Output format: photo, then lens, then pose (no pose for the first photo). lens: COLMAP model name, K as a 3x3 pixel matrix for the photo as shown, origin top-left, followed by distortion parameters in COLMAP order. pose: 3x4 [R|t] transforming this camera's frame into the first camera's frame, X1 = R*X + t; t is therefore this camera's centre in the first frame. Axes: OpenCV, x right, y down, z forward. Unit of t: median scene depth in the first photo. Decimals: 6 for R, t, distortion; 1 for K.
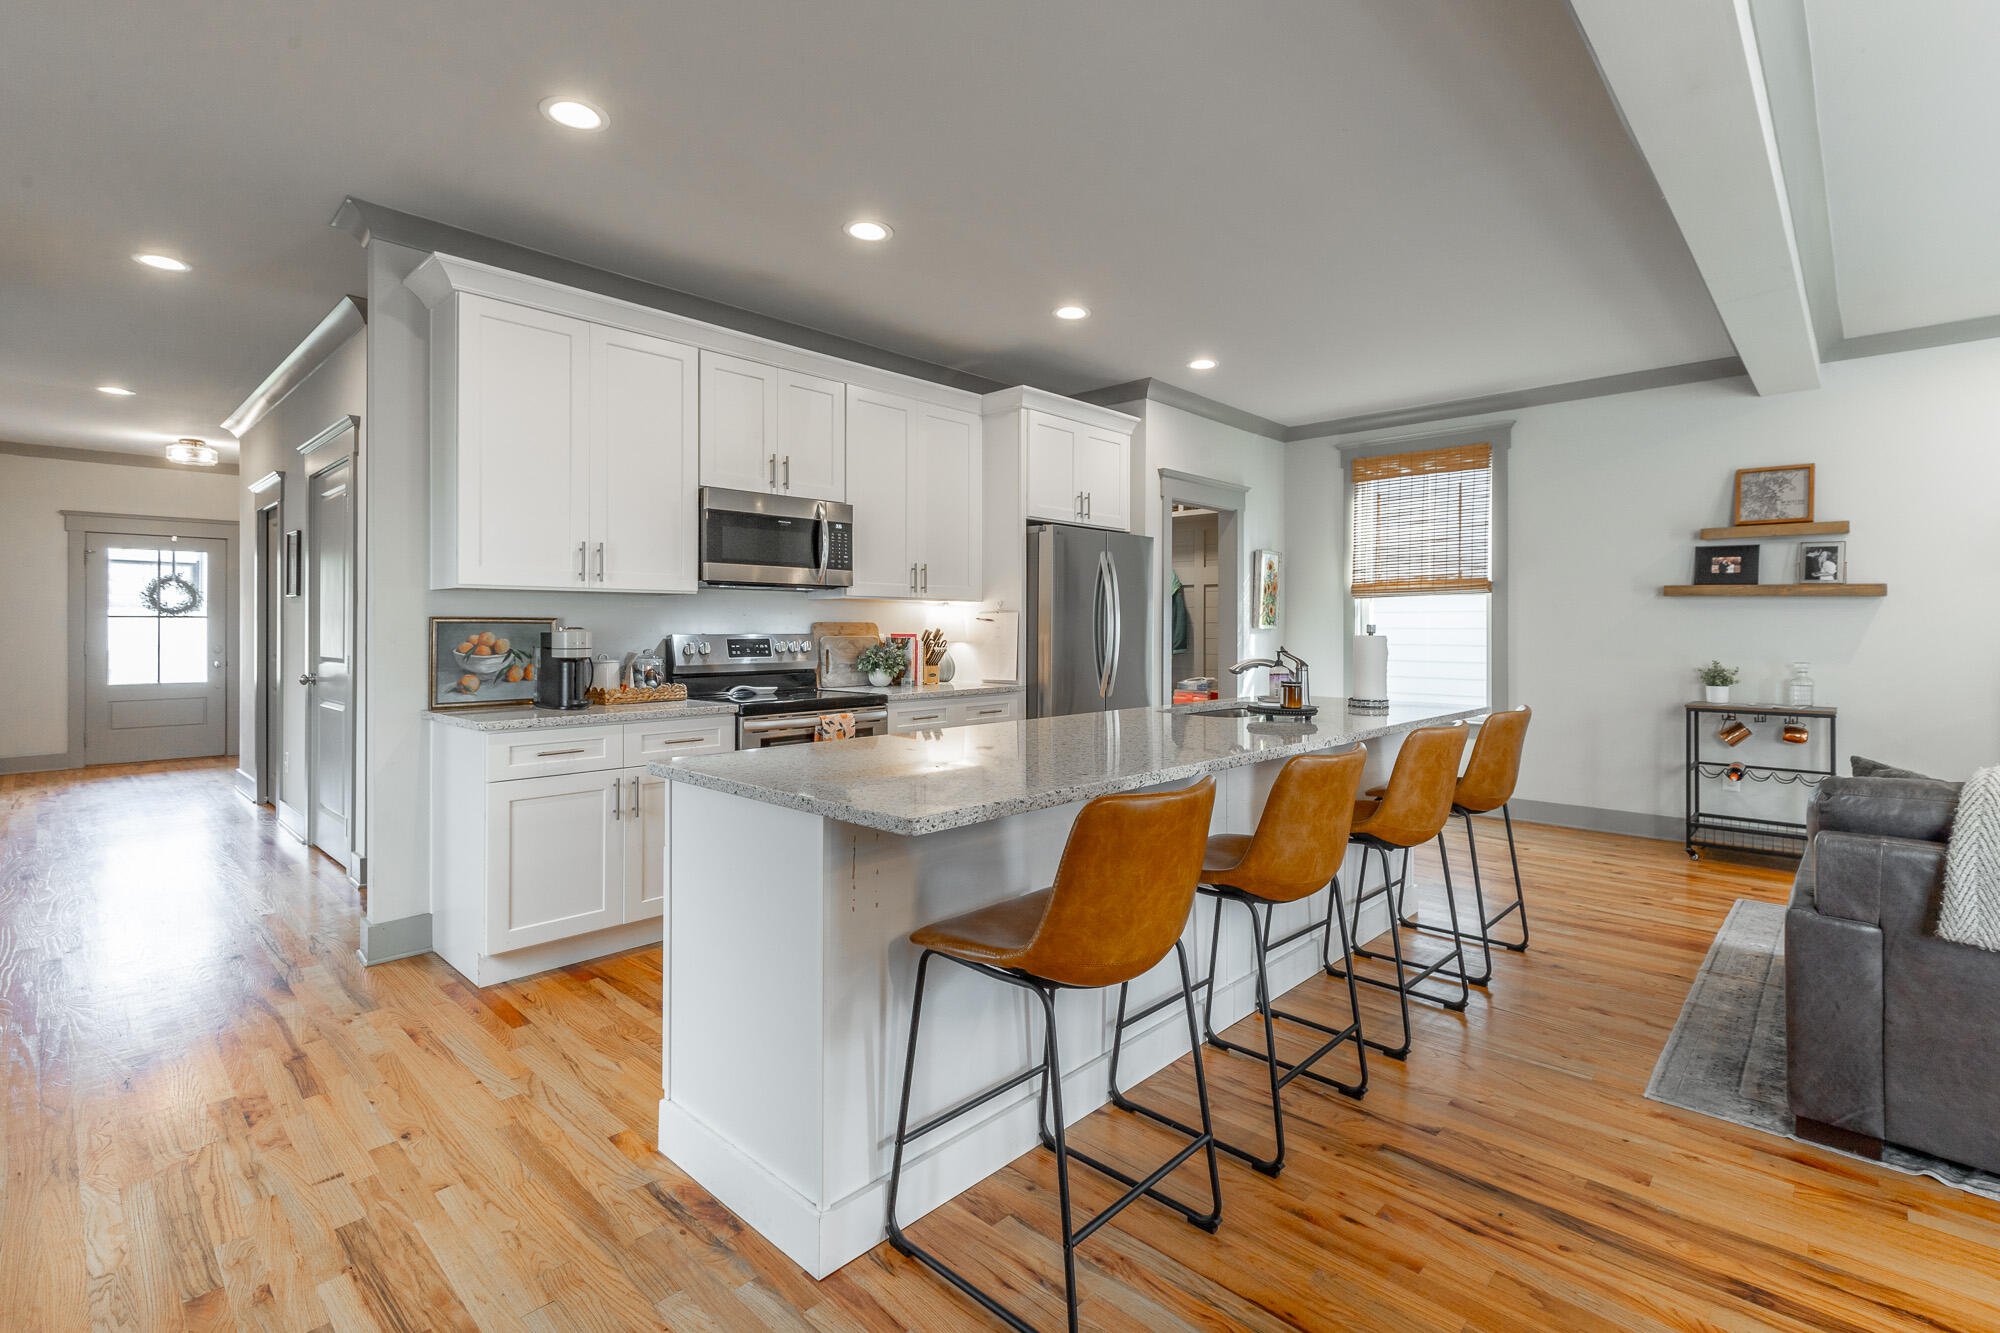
lens RADIAL K [[907.8, 0, 1009.0], [0, 907.8, 621.0], [0, 0, 1]] dist [0.006627, -0.000032]
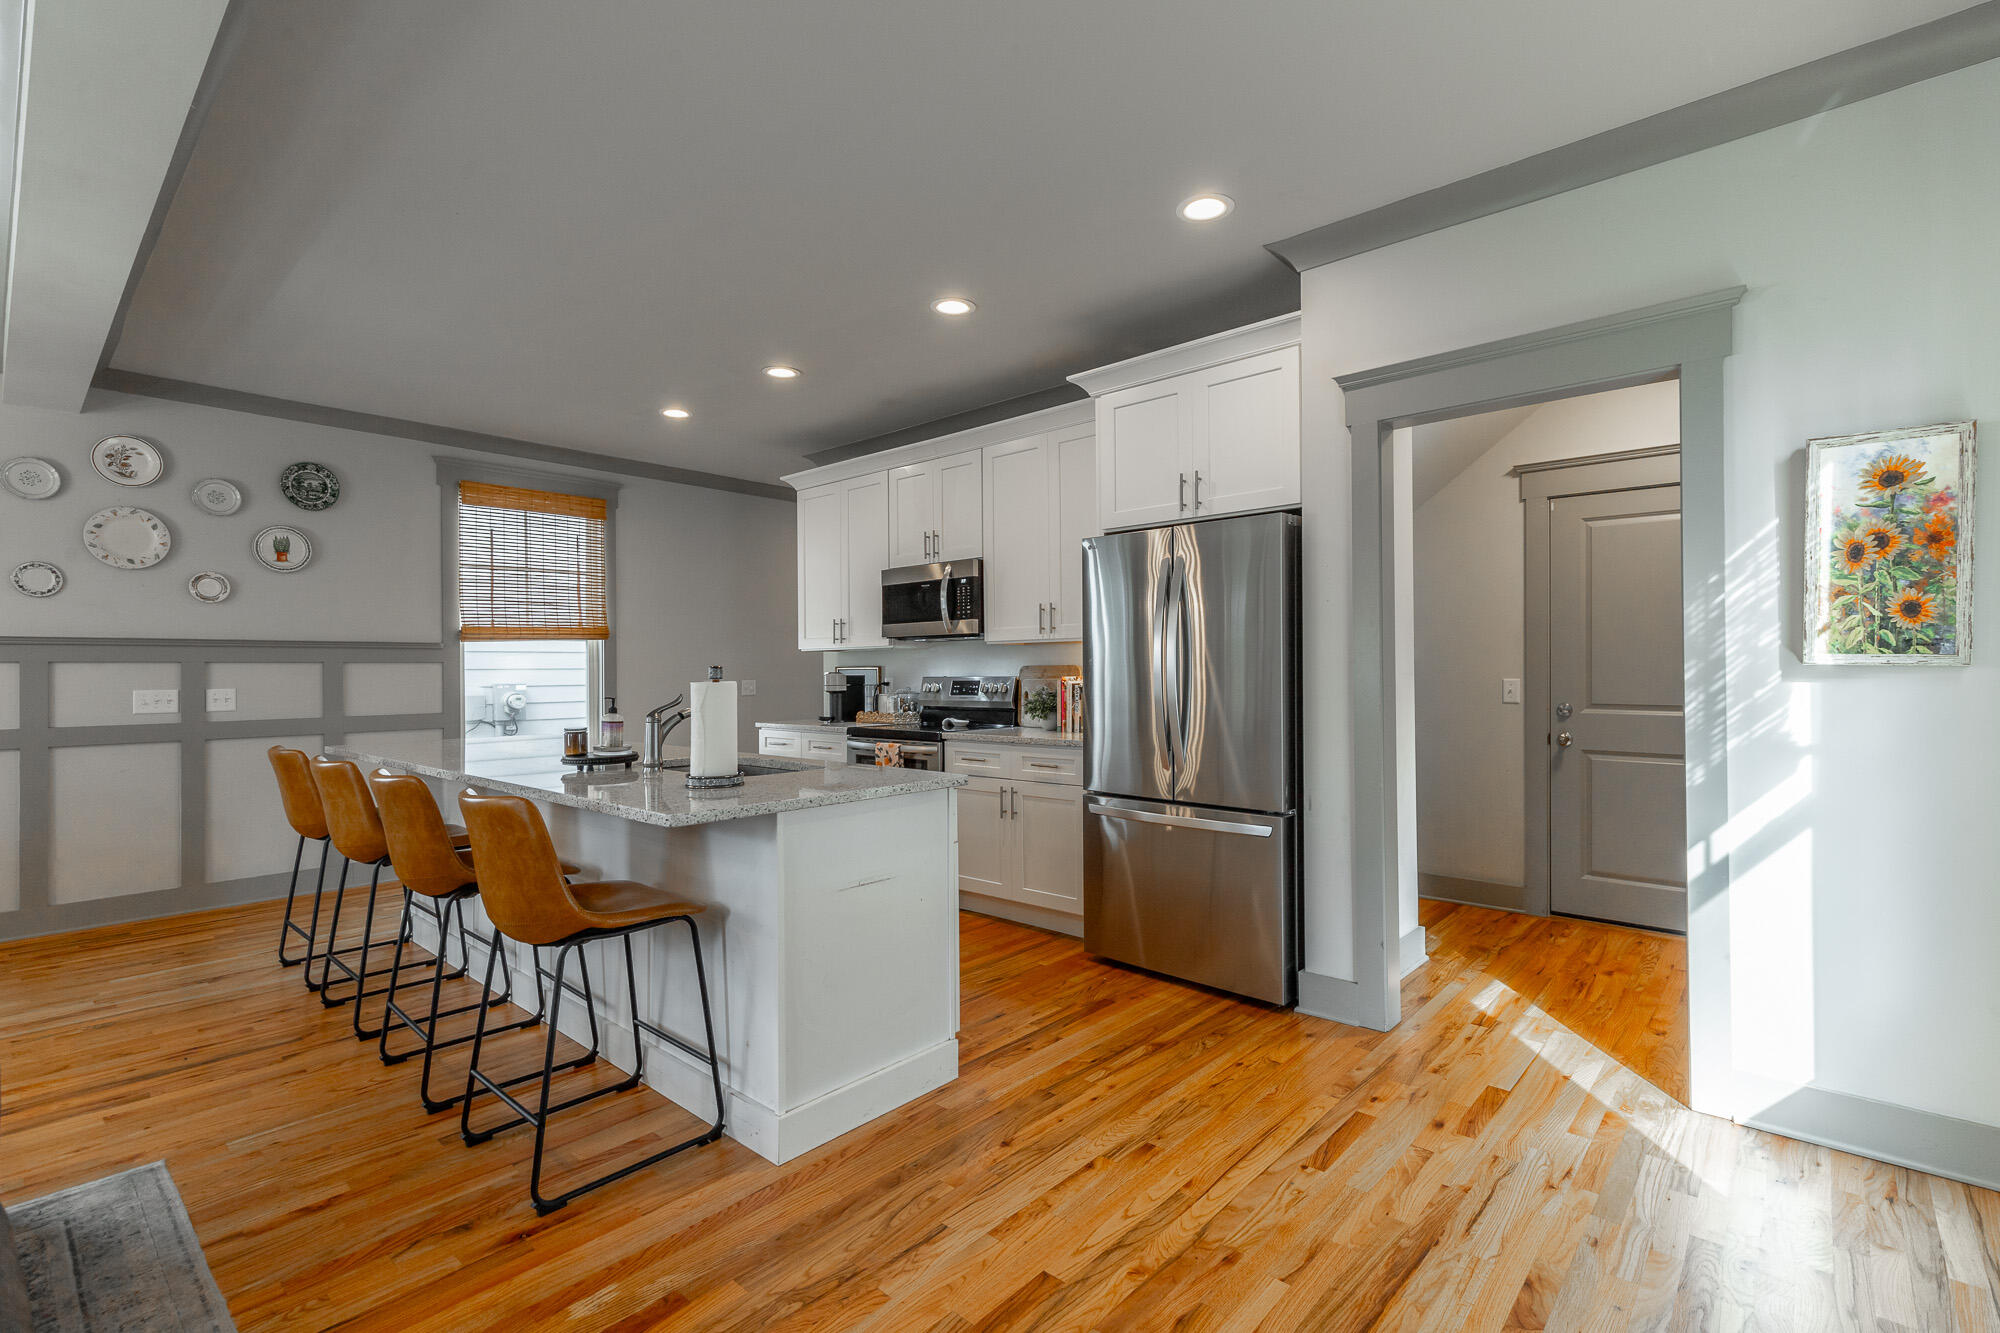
lens RADIAL K [[907.8, 0, 1021.9], [0, 907.8, 663.0], [0, 0, 1]] dist [0.006627, -0.000032]
pose [[0.037638, -0.012452, -0.999214, 0.921300], [0.016397, 0.999795, -0.011841, 0.011202], [0.999157, -0.015938, 0.037835, 1.016919]]
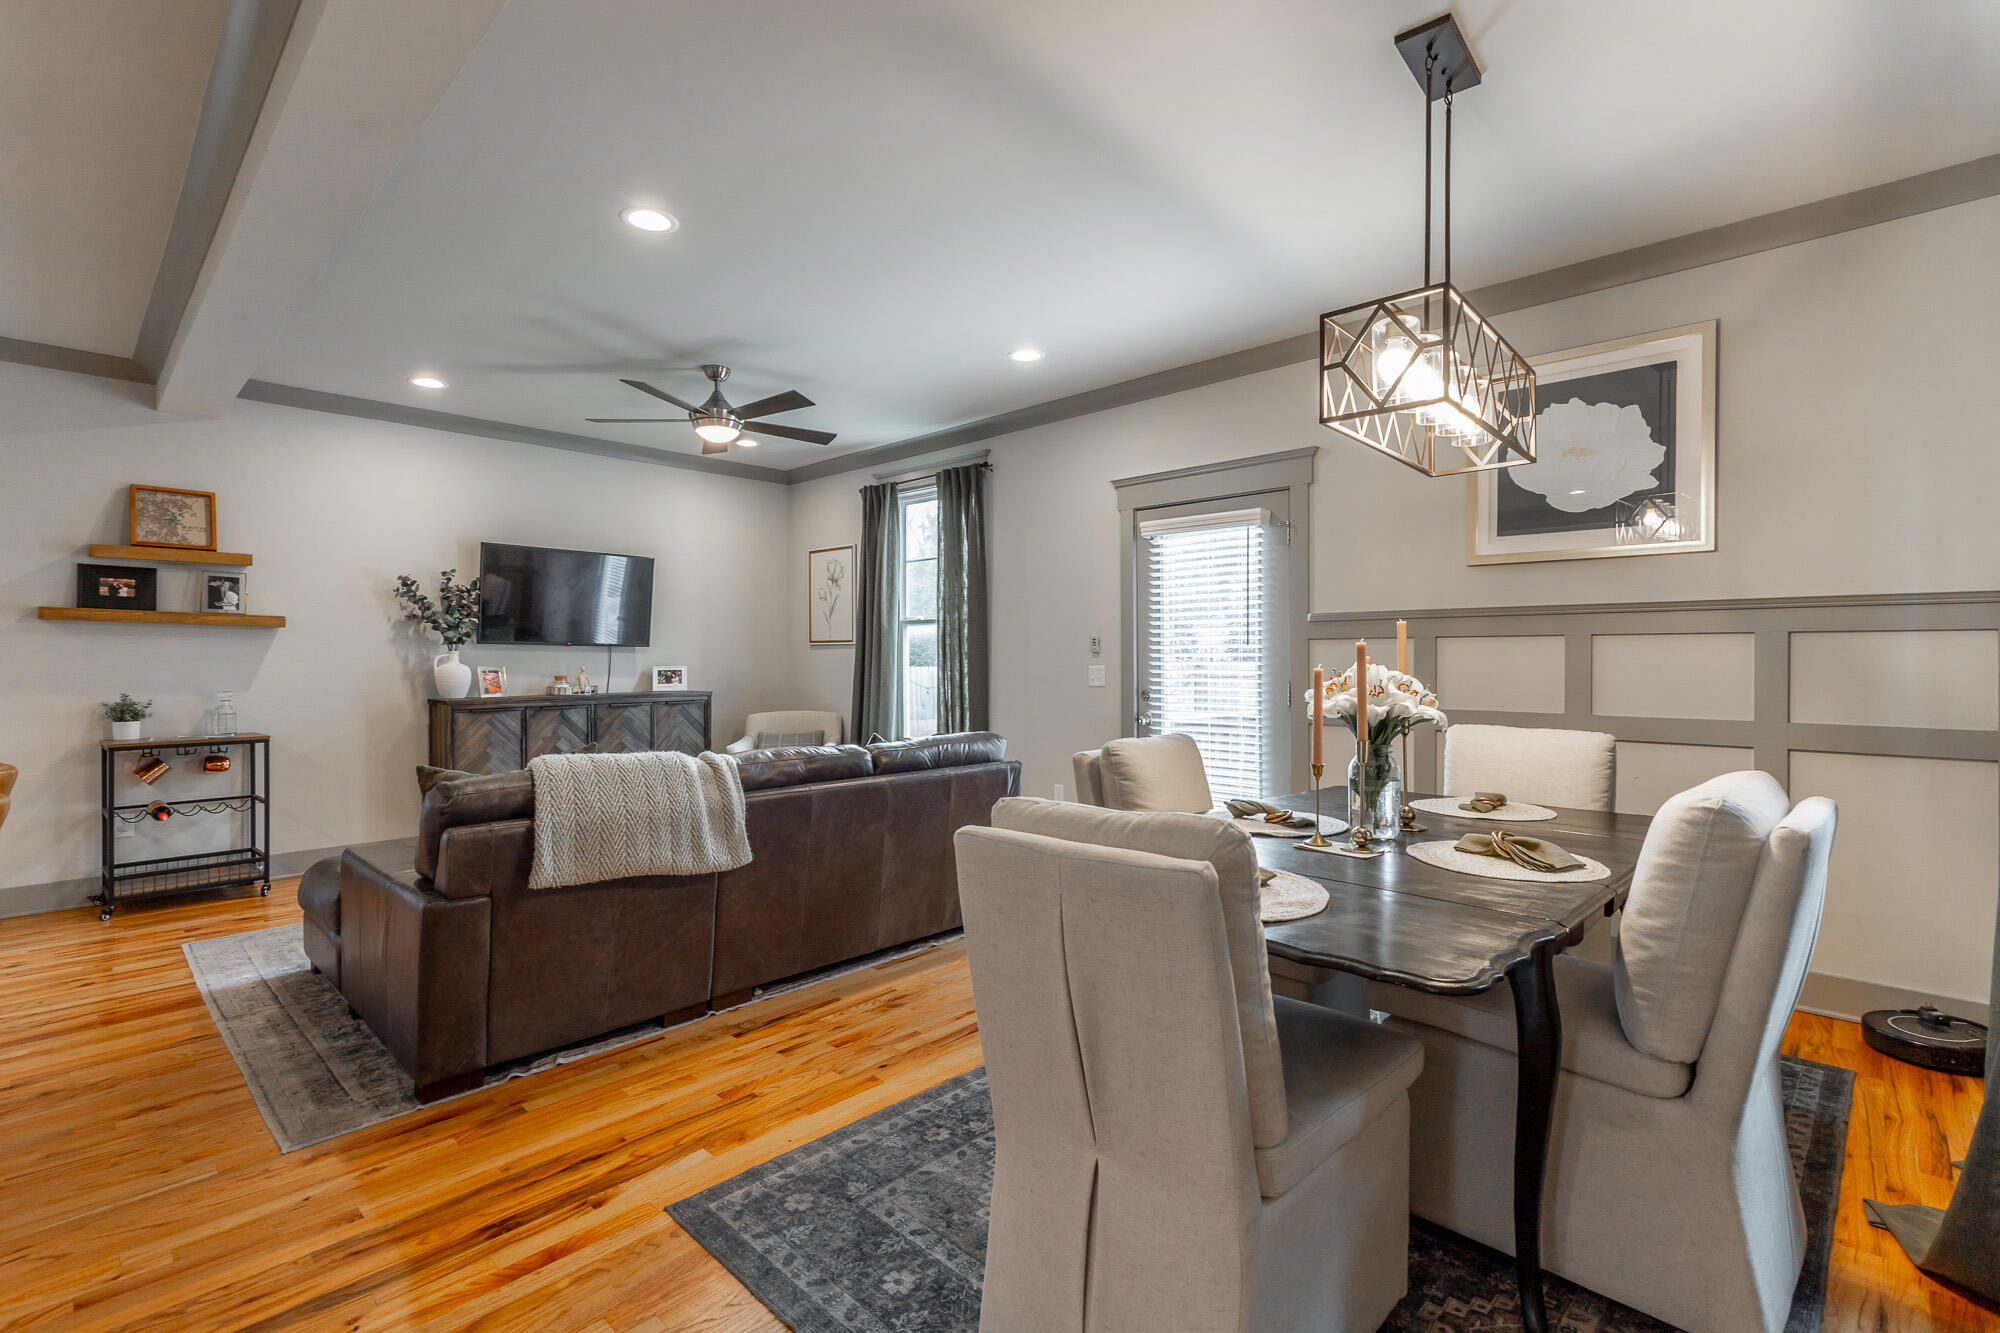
lens RADIAL K [[907.8, 0, 1010.7], [0, 907.8, 661.0], [0, 0, 1]] dist [0.006627, -0.000032]
pose [[0.003809, -0.005535, 0.999977, -0.130107], [-0.004943, 0.999972, 0.005553, 0.002363], [-0.999981, -0.004964, 0.003782, 0.134662]]
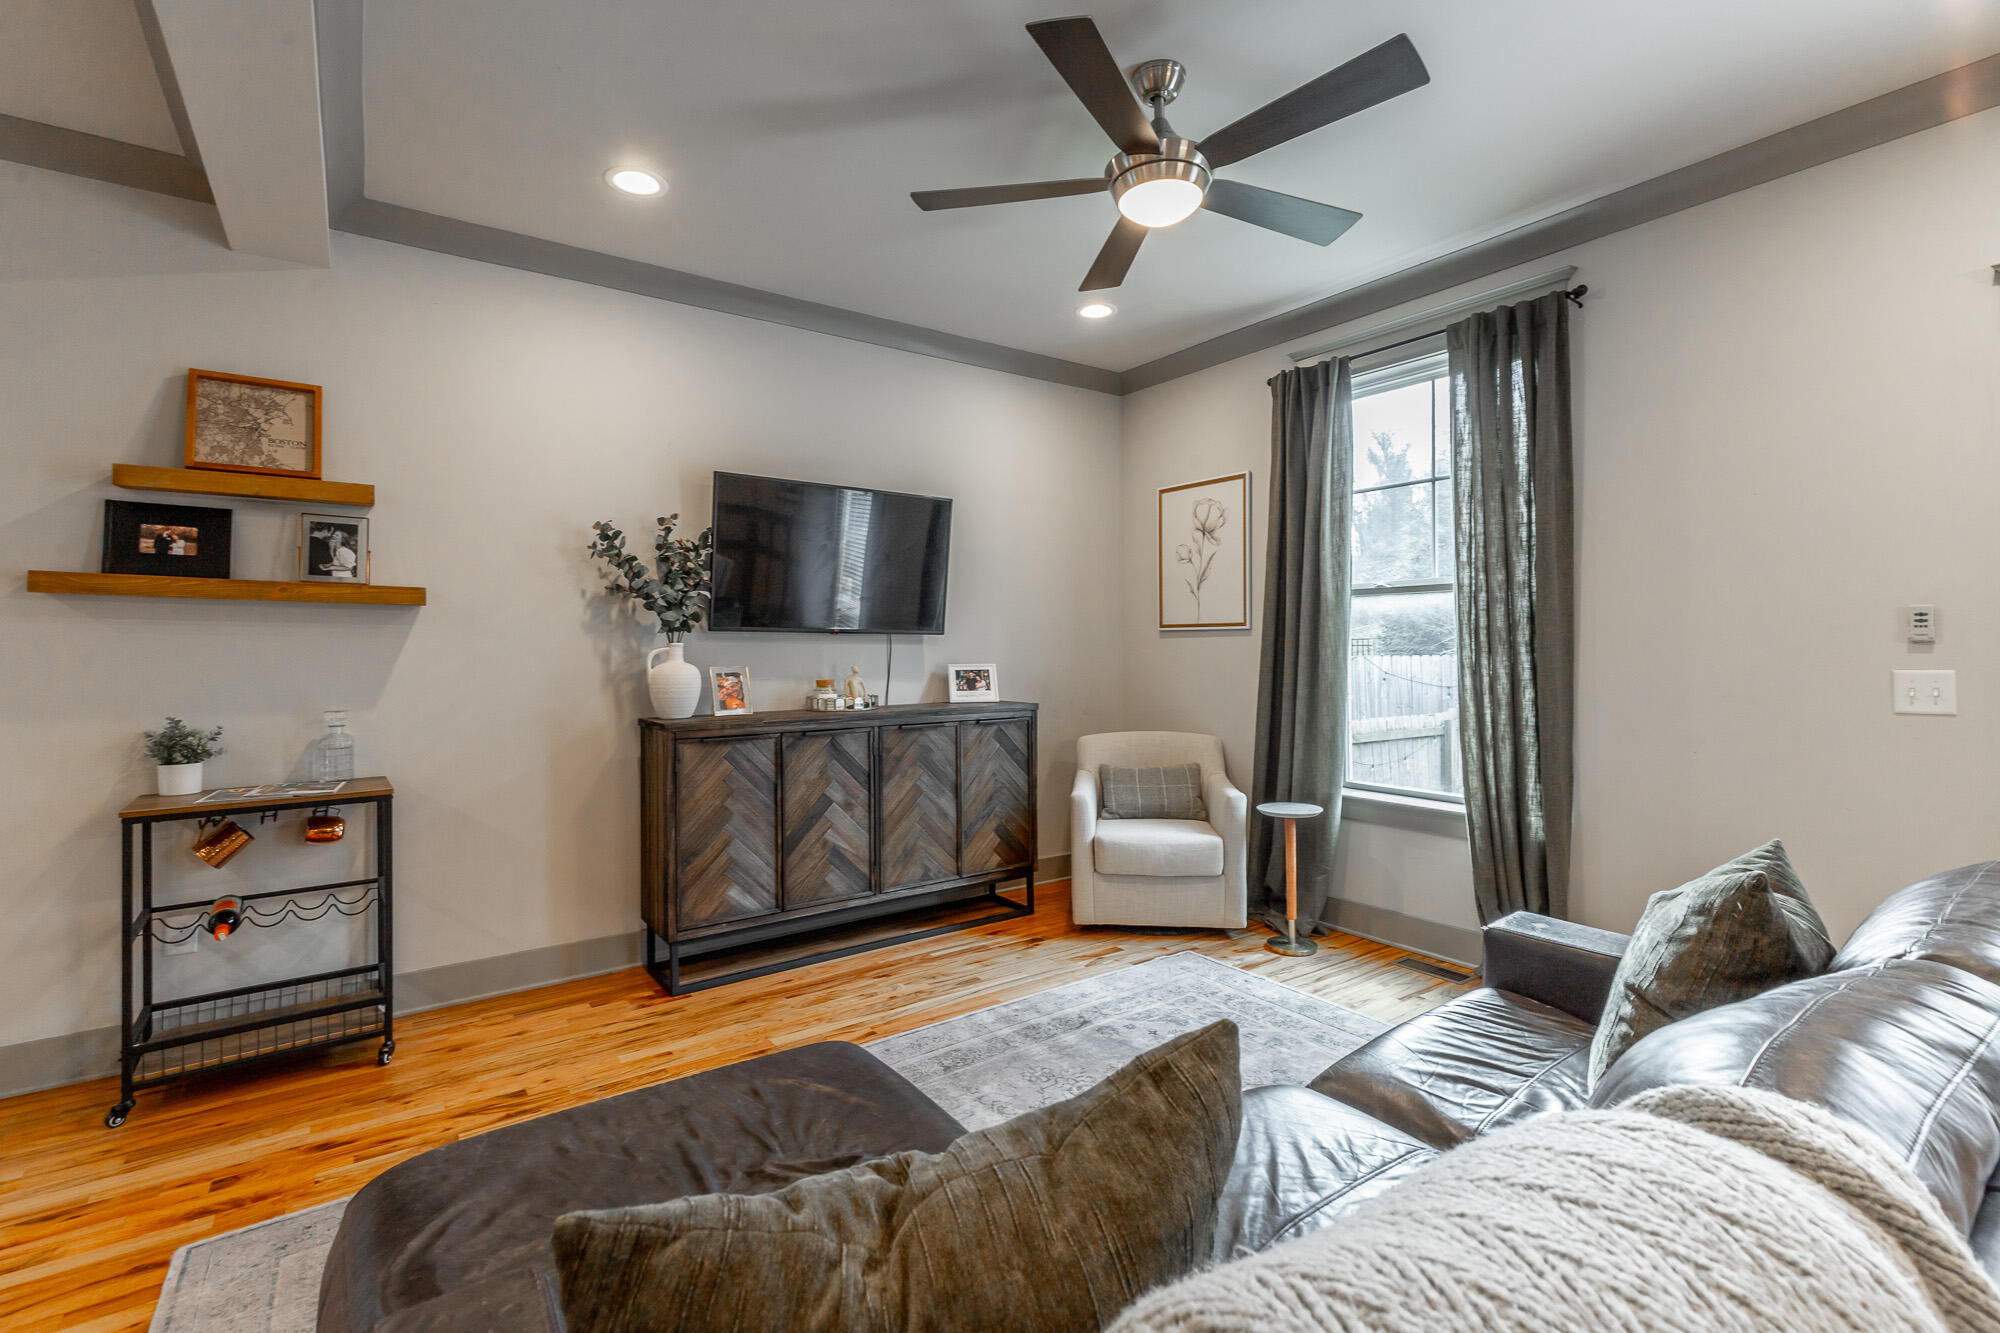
lens RADIAL K [[907.8, 0, 1014.9], [0, 907.8, 652.1], [0, 0, 1]] dist [0.006627, -0.000032]
pose [[0.189454, -0.009246, 0.981846, 0.406278], [-0.001620, 0.999951, 0.009729, -0.000918], [-0.981888, -0.003434, 0.189430, 0.470819]]
